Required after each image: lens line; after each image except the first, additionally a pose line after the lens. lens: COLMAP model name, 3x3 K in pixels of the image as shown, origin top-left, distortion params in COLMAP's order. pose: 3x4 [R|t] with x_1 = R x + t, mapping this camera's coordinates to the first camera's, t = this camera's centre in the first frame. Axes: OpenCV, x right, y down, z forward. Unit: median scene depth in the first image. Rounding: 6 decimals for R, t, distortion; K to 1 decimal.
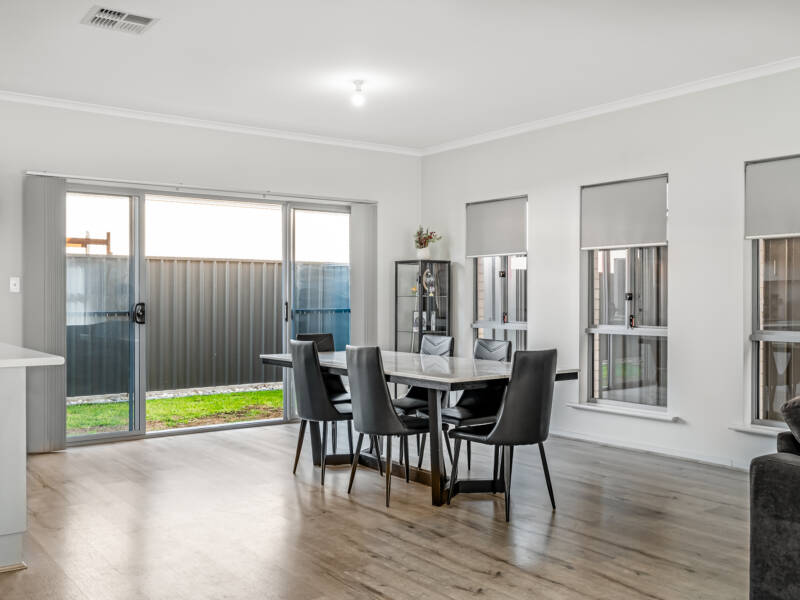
lens RADIAL K [[783.0, 0, 403.8], [0, 783.0, 301.7], [0, 0, 1]] dist [-0.006809, -0.002018]
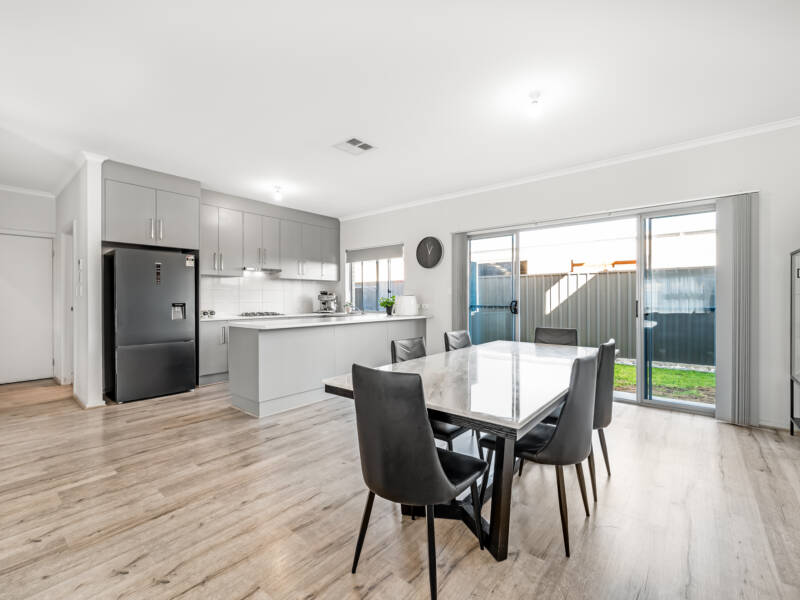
lens RADIAL K [[357.8, 0, 401.3], [0, 357.8, 294.9], [0, 0, 1]] dist [-0.003483, -0.000536]
pose [[0.237618, -0.011886, -0.971286, 0.499055], [-0.001325, 0.999920, -0.012561, -0.000271], [0.971358, 0.004272, 0.237583, 0.948883]]
